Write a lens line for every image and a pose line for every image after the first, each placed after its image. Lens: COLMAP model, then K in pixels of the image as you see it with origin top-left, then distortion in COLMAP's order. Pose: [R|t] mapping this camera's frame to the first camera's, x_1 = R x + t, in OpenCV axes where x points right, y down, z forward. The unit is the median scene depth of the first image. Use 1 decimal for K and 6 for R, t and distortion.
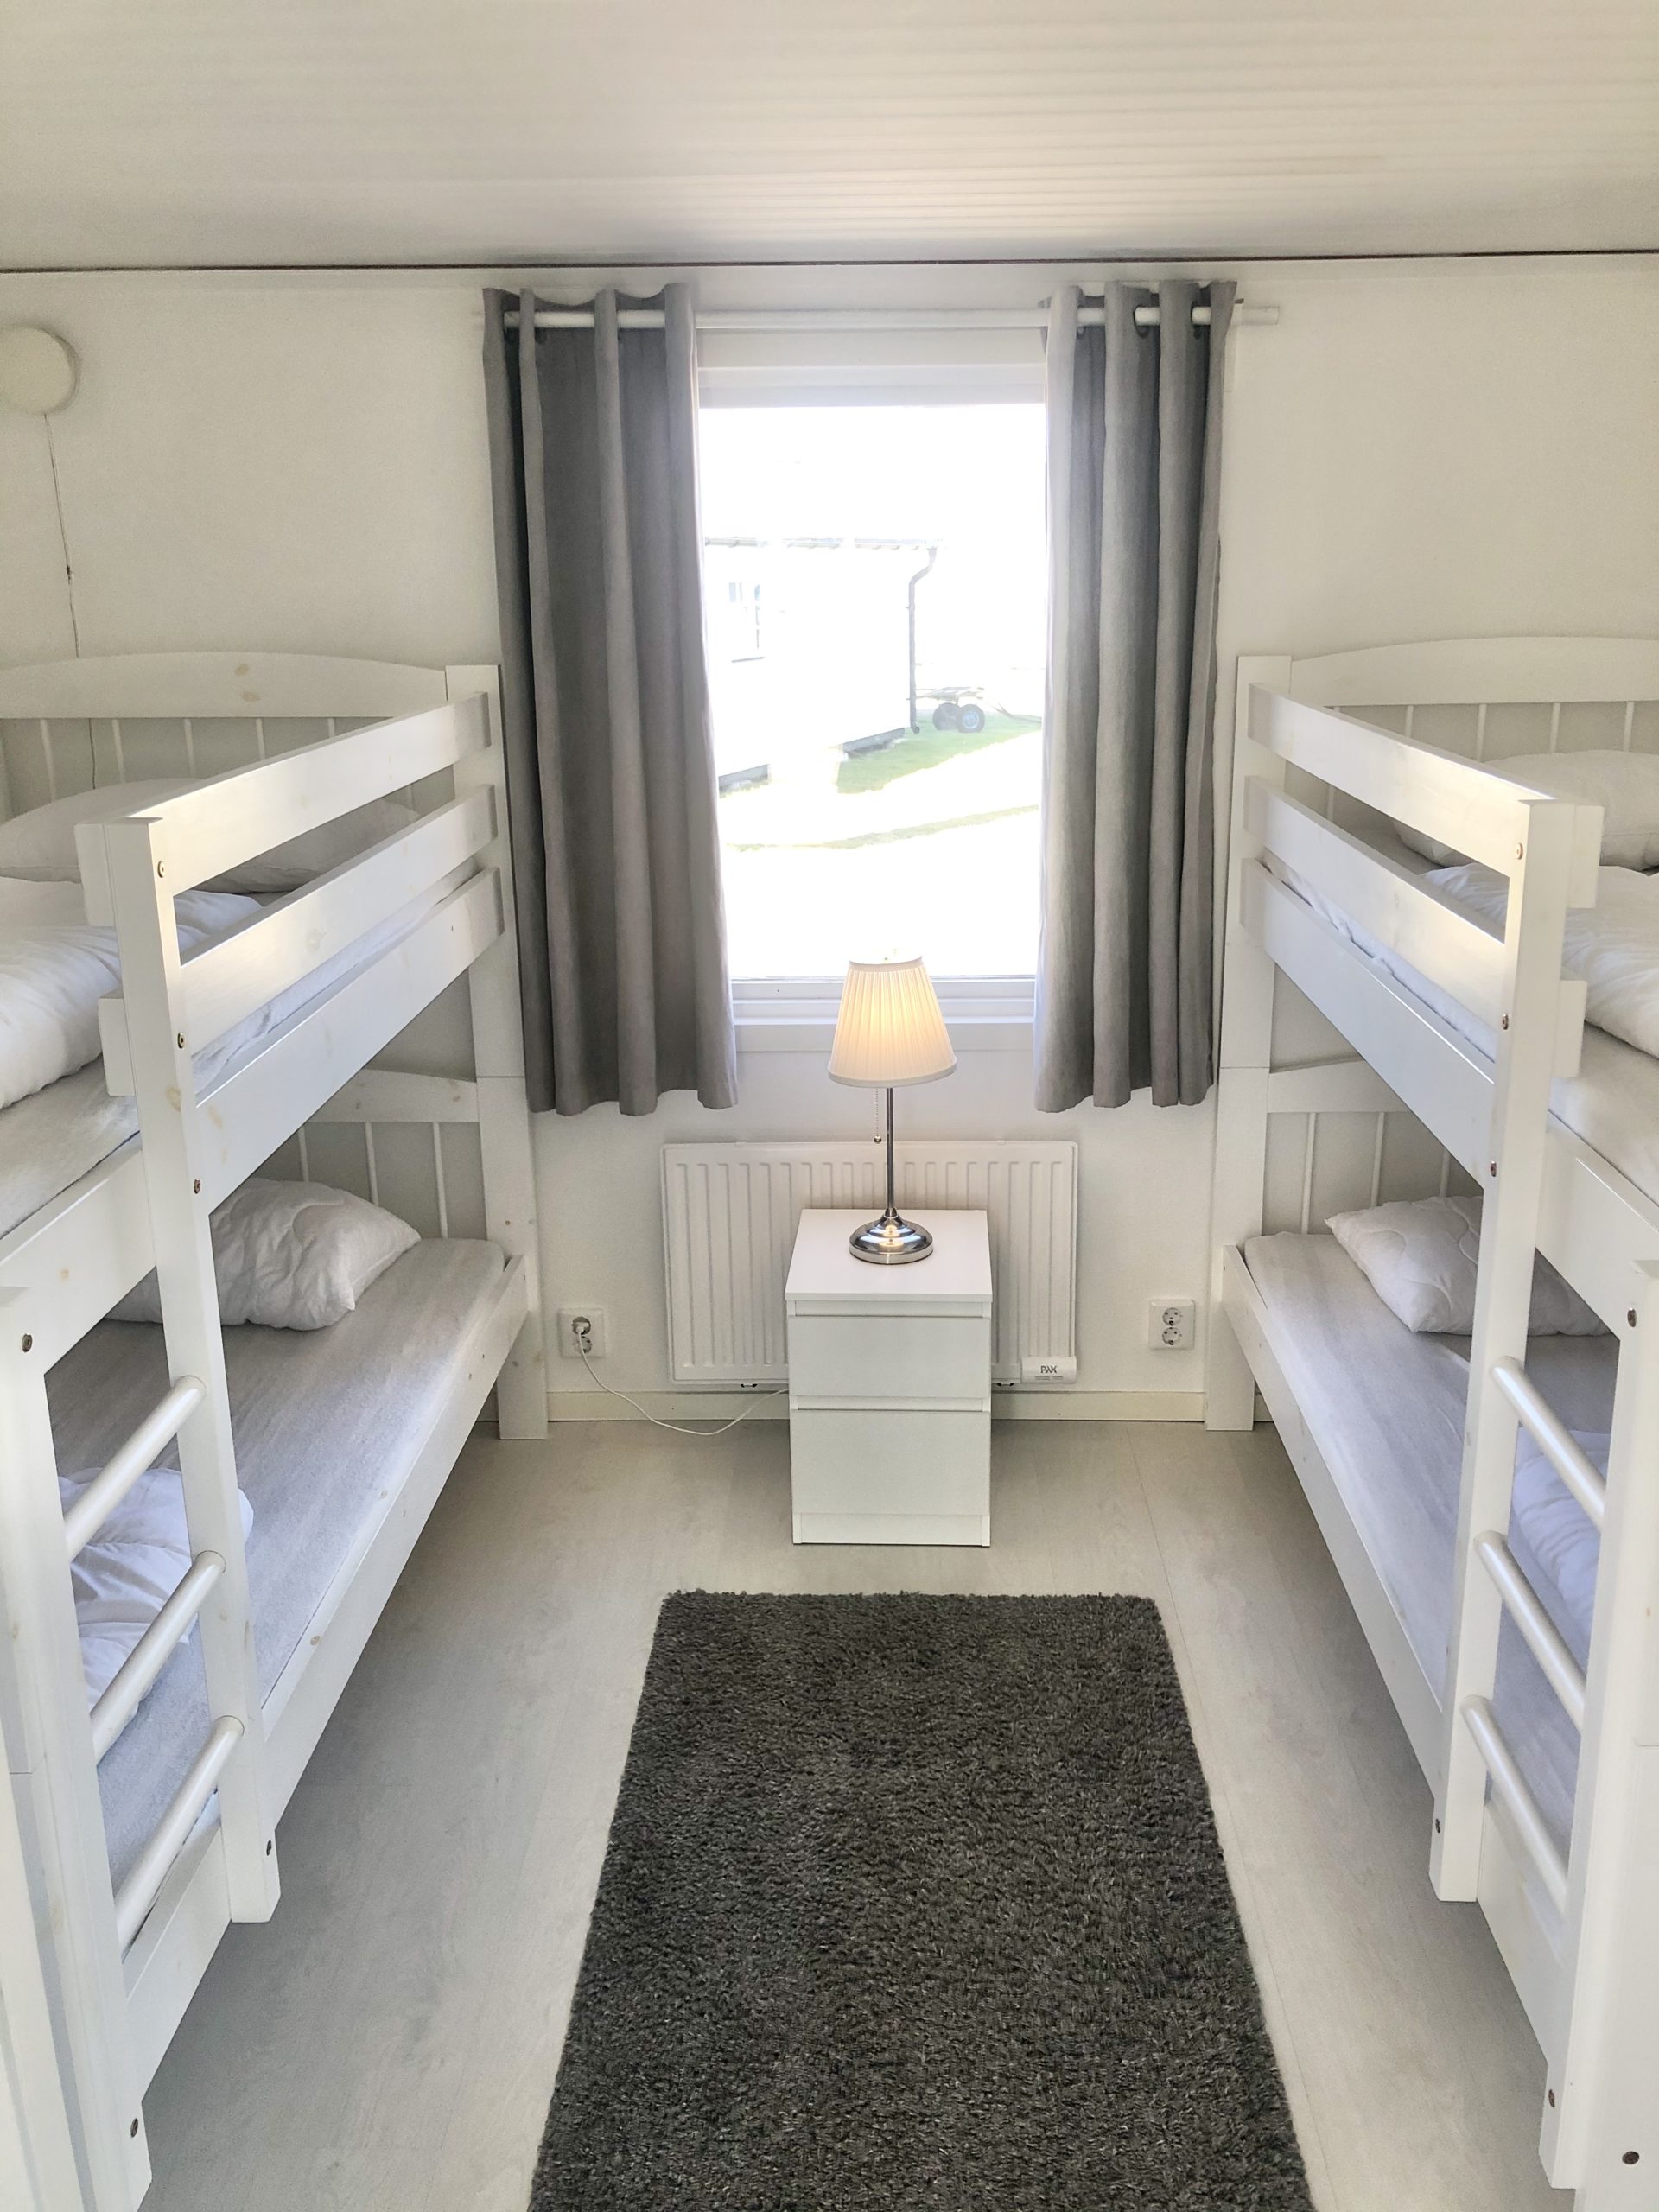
lens RADIAL K [[1837.2, 0, 901.2], [0, 1837.2, 1091.8], [0, 0, 1]] dist [0.025651, -0.002830]
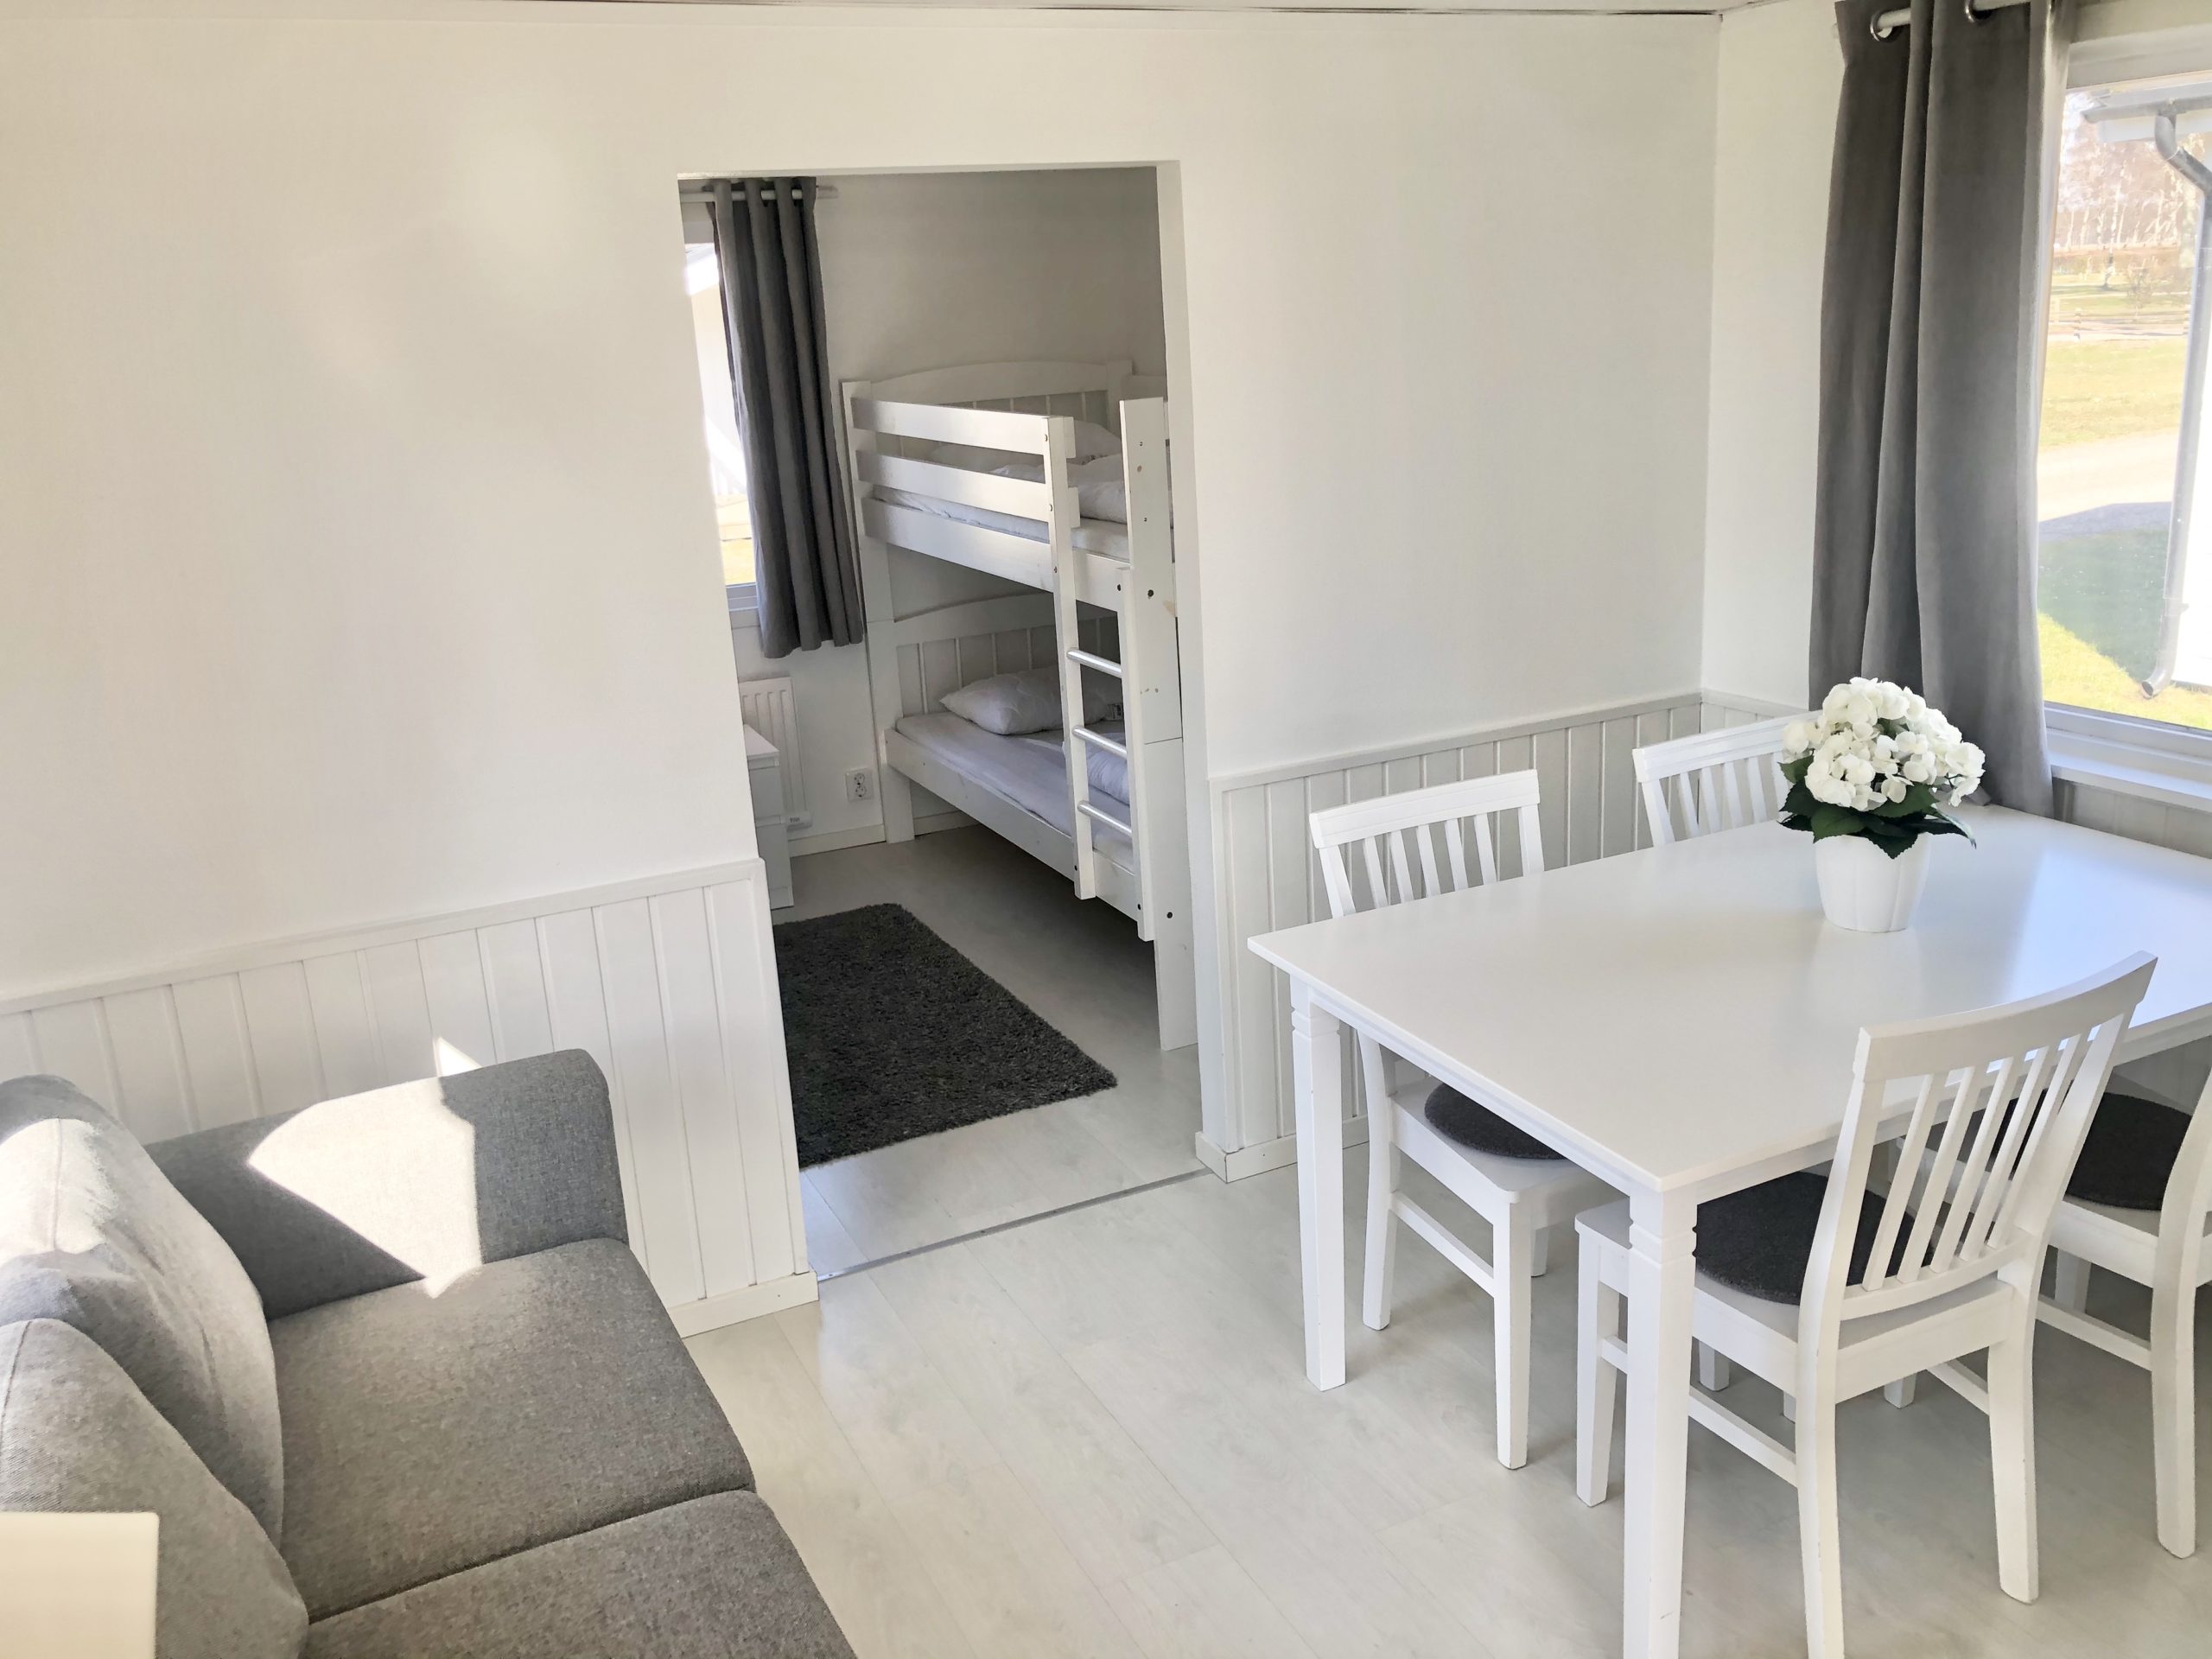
lens RADIAL K [[1837.2, 0, 1112.3], [0, 1837.2, 827.1], [0, 0, 1]] dist [0.025651, -0.002830]
pose [[0.902801, -0.162464, 0.398190, -0.342570], [0.170223, 0.985275, 0.016057, 0.191227], [-0.394935, 0.053285, 0.917162, -0.669692]]
